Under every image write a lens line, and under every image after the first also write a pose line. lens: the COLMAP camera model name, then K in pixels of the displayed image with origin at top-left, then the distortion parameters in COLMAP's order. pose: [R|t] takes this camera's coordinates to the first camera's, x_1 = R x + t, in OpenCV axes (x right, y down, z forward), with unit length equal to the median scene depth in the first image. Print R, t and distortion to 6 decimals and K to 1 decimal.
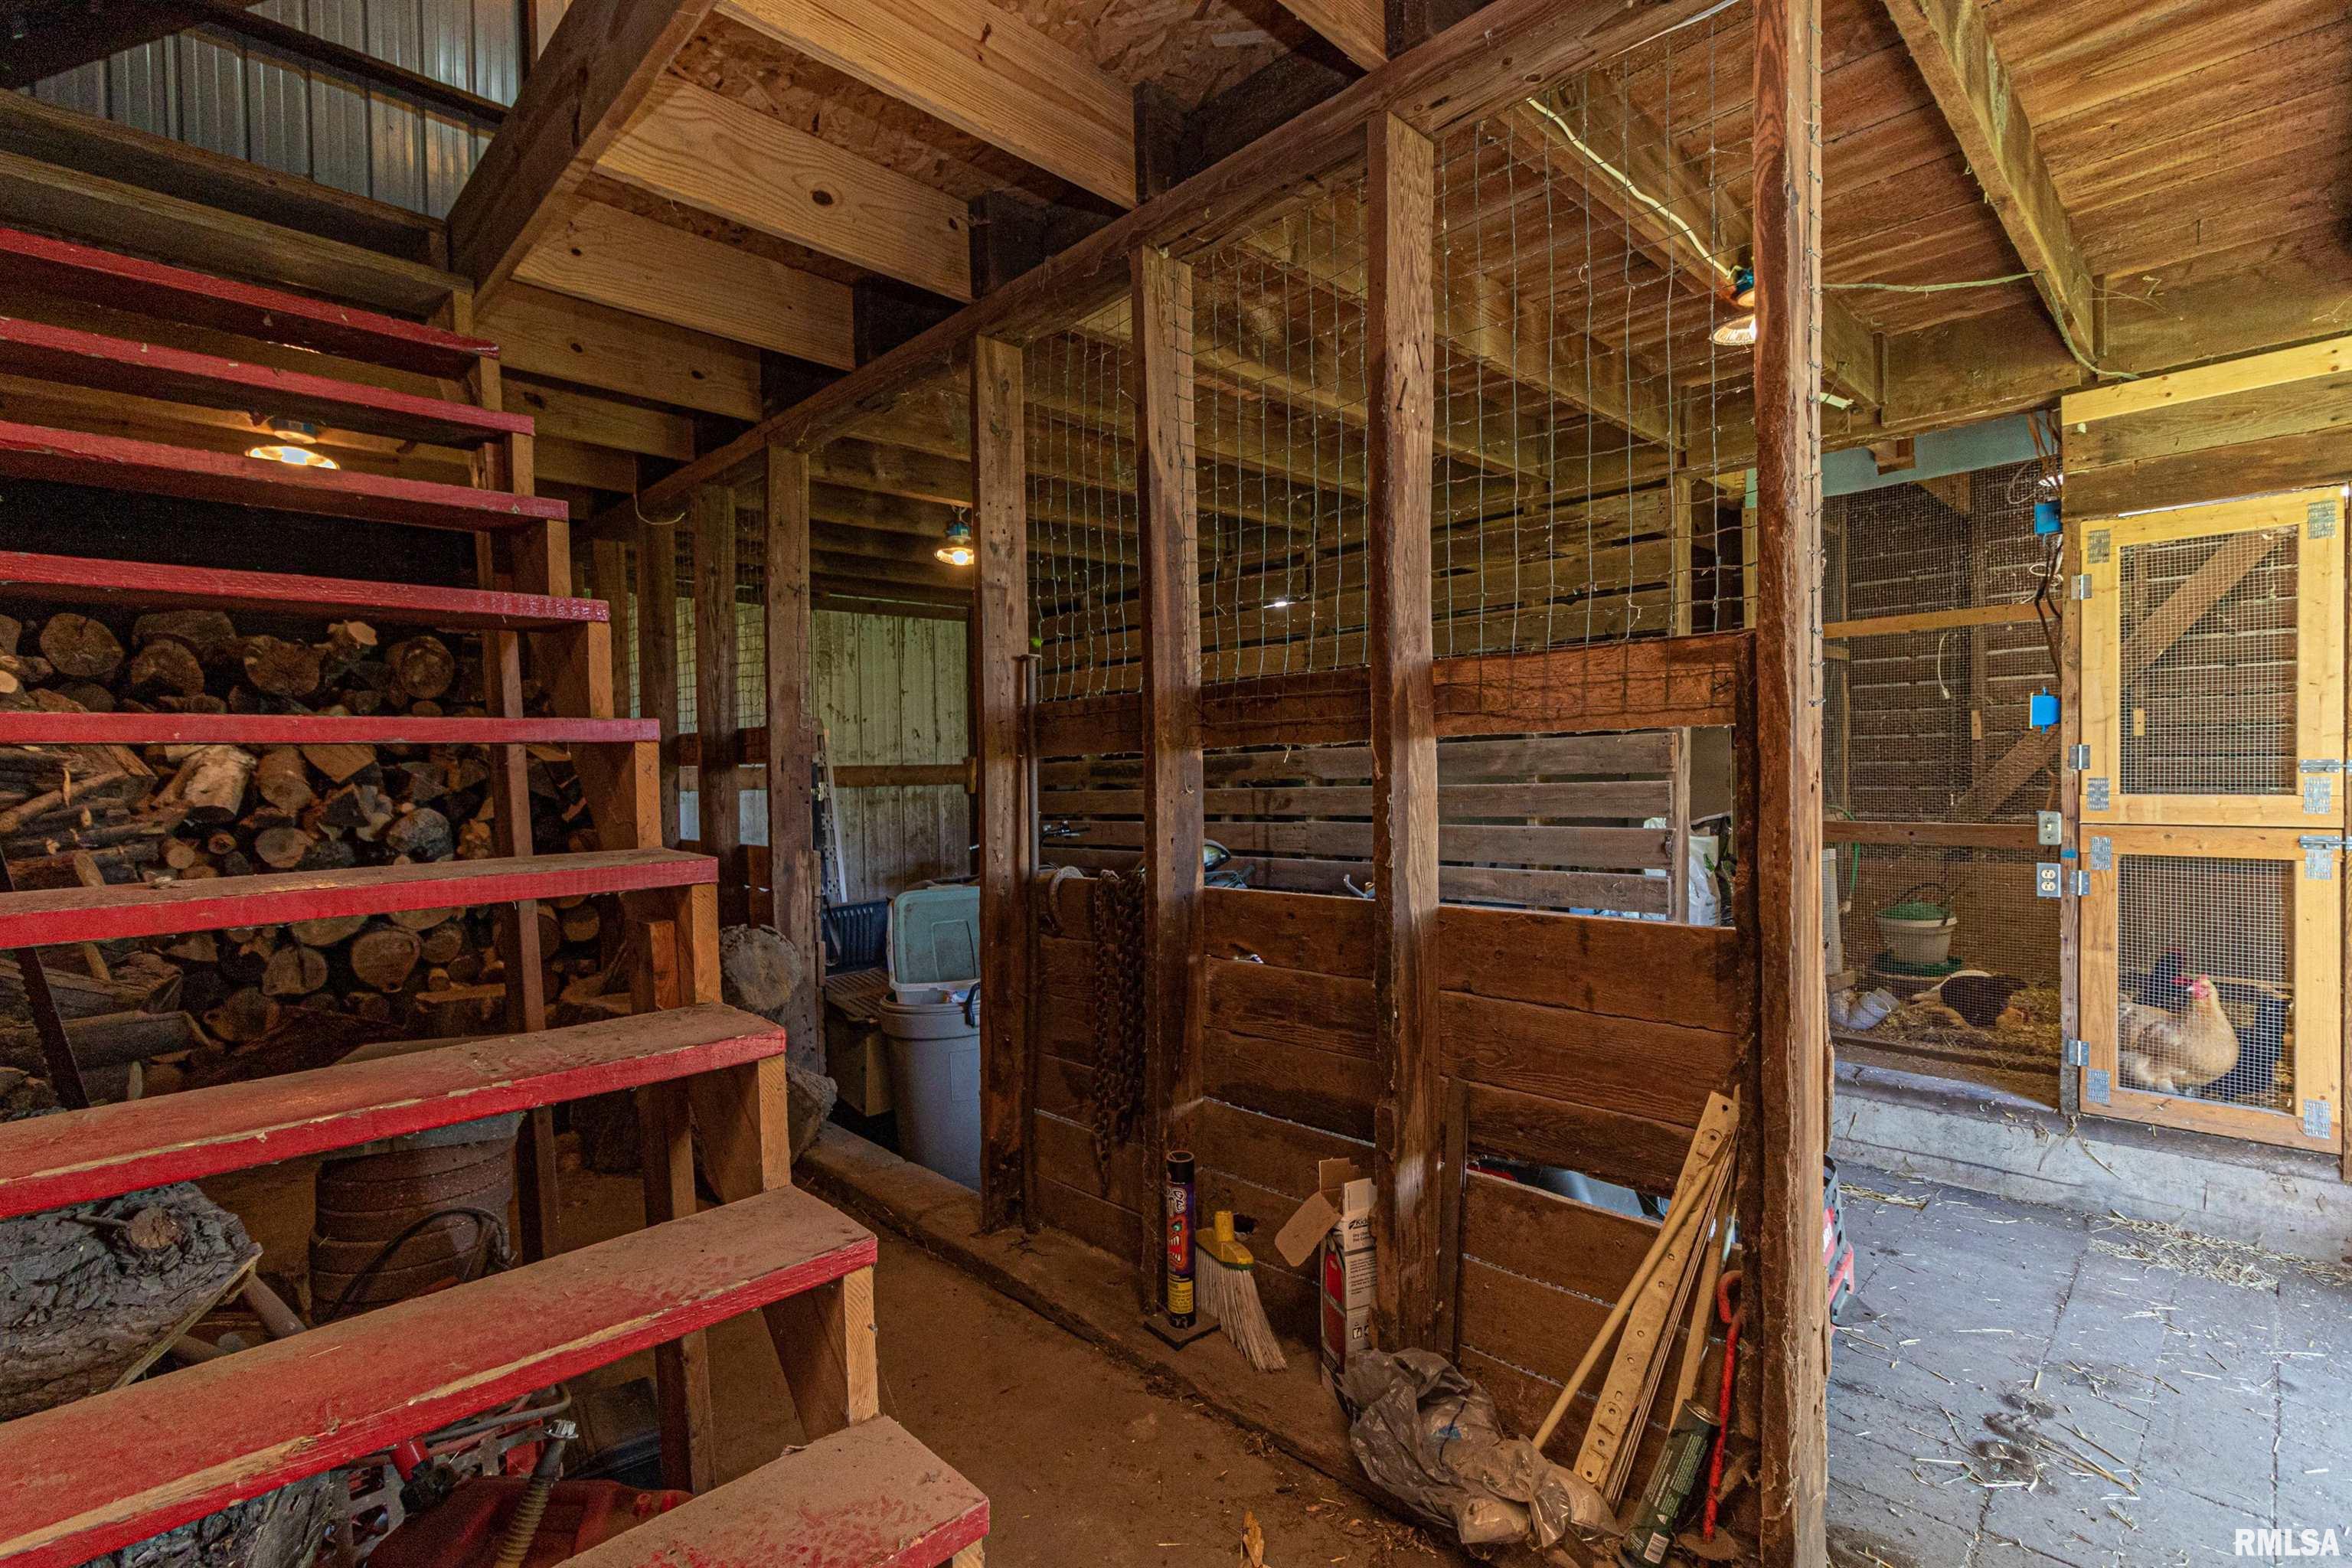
lens RADIAL K [[1077.3, 0, 1173.6], [0, 1077.3, 785.9], [0, 0, 1]] dist [0.002223, -0.000121]
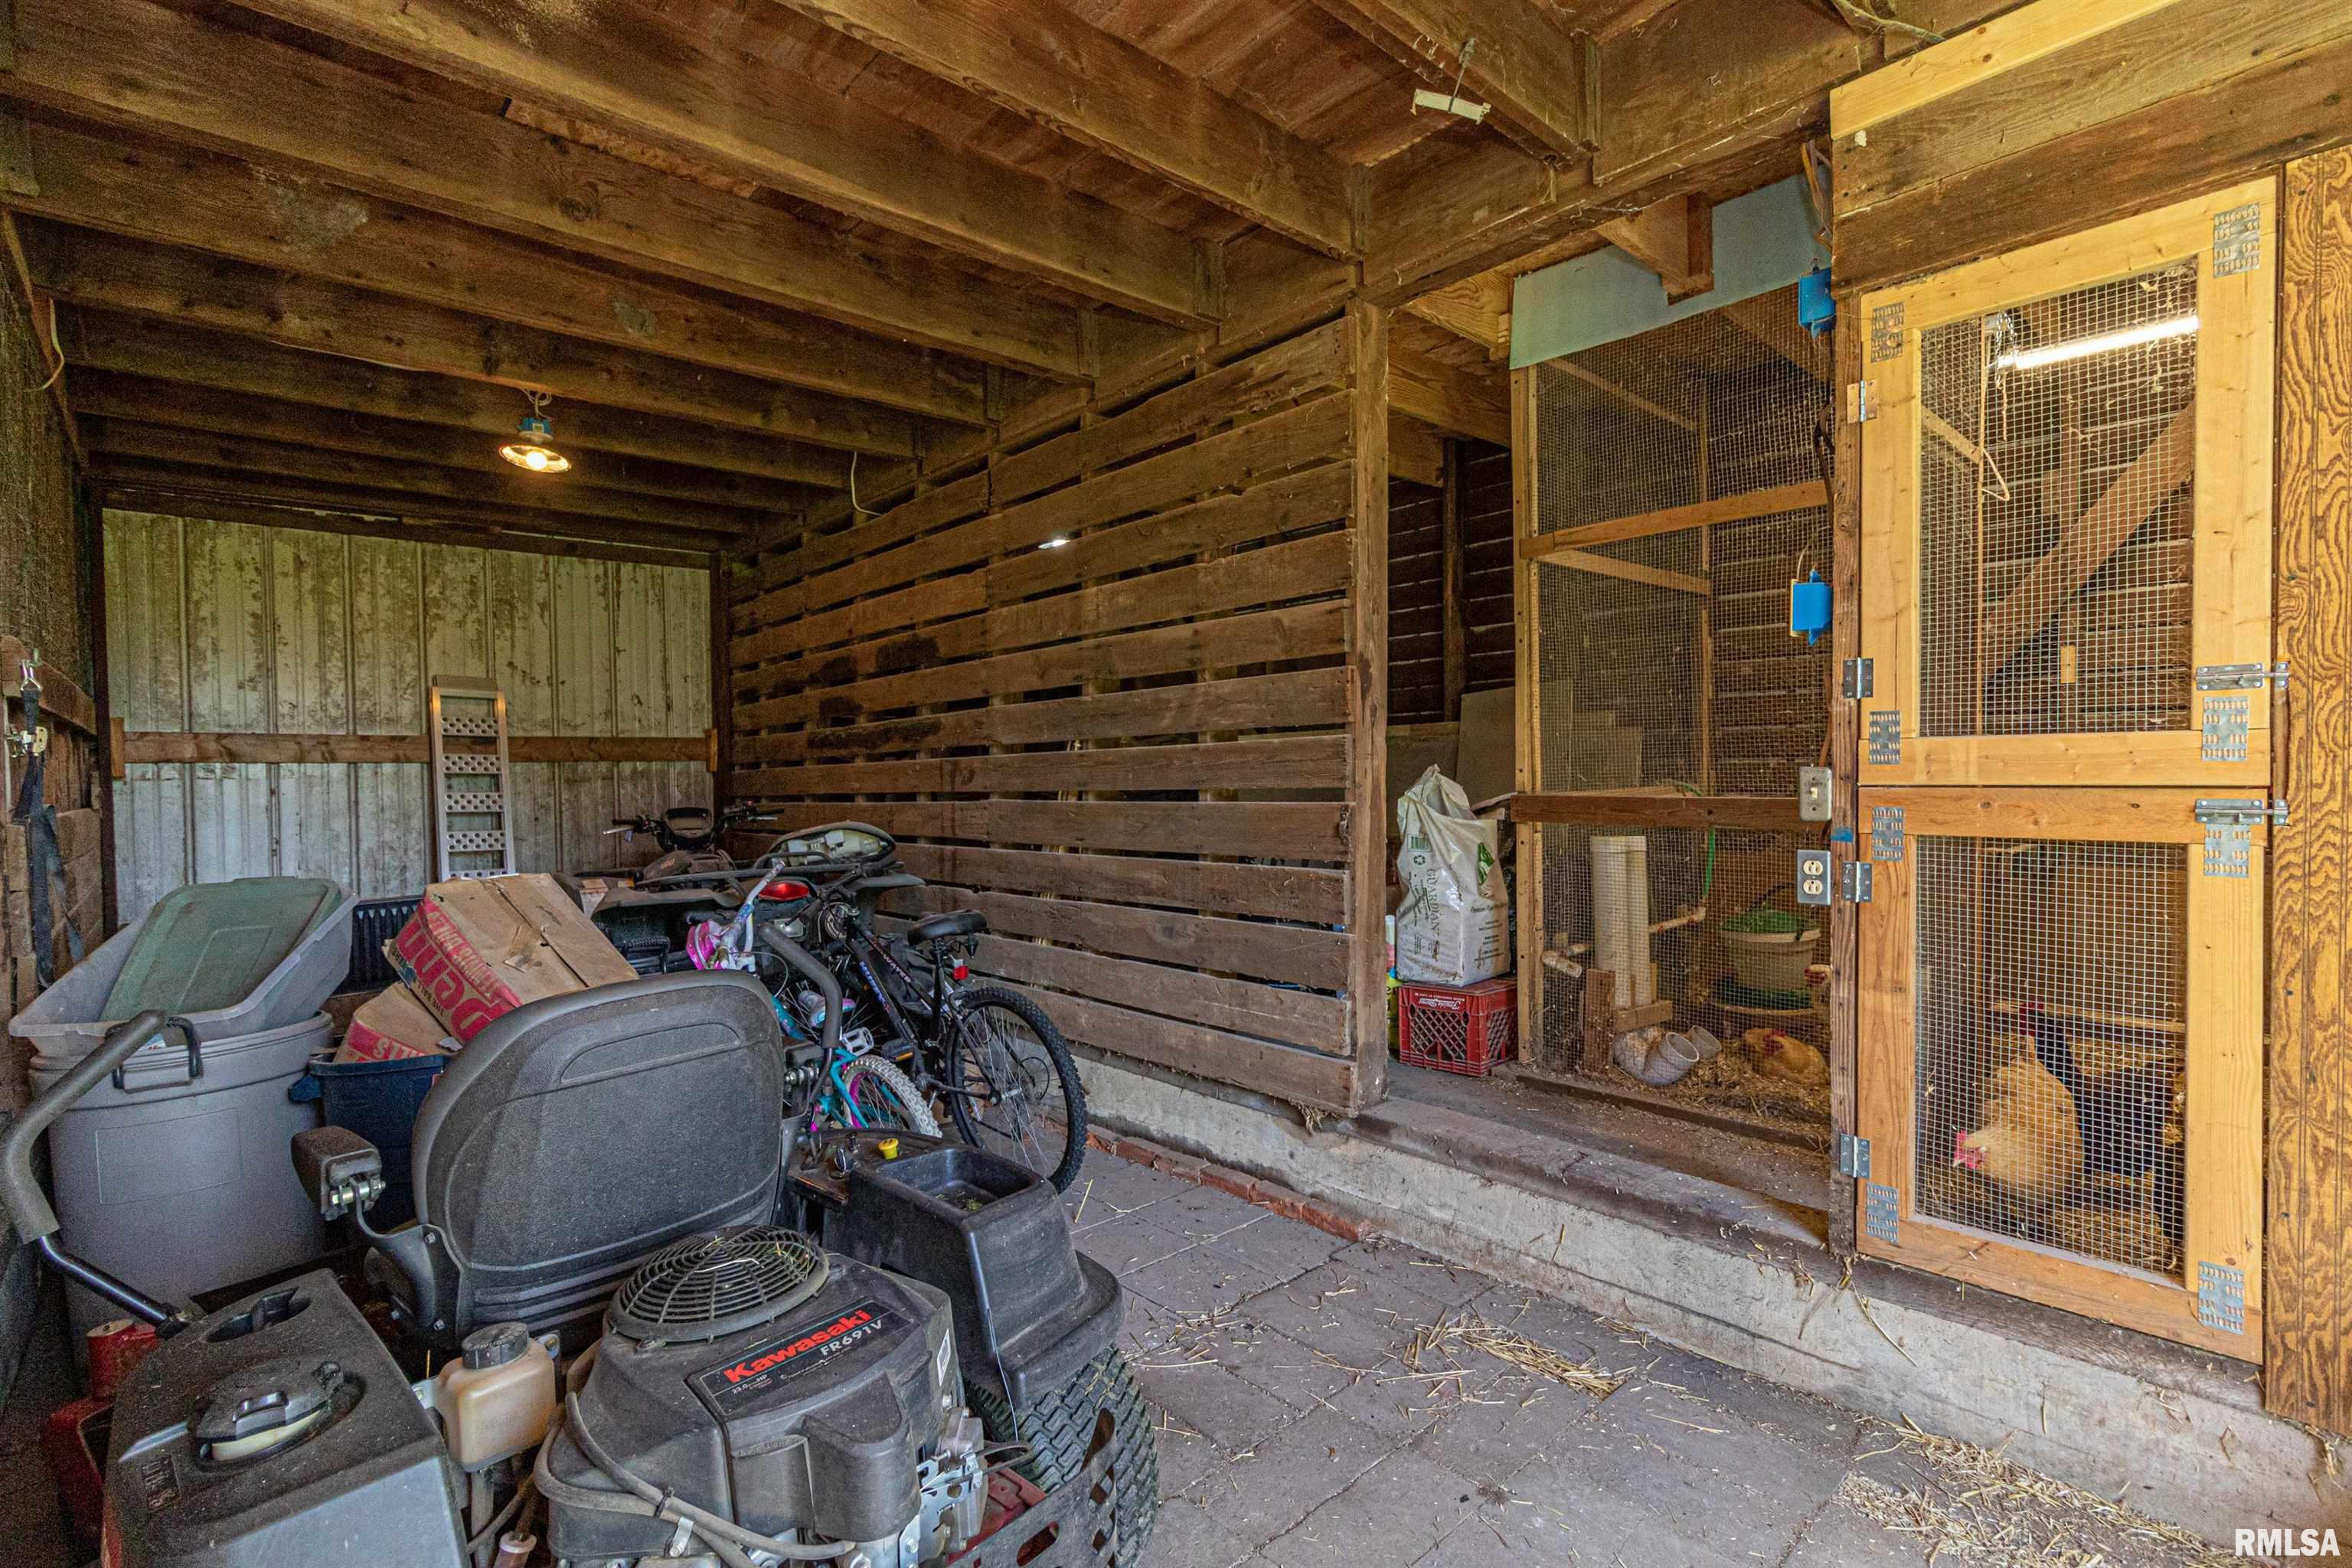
lens RADIAL K [[1077.3, 0, 1178.1], [0, 1077.3, 789.0], [0, 0, 1]] dist [0.002223, -0.000121]
pose [[0.999335, 0.003405, -0.036291, 0.469488], [-0.003252, 0.999986, 0.004276, 0.035072], [0.036305, -0.004155, 0.999332, 0.366072]]
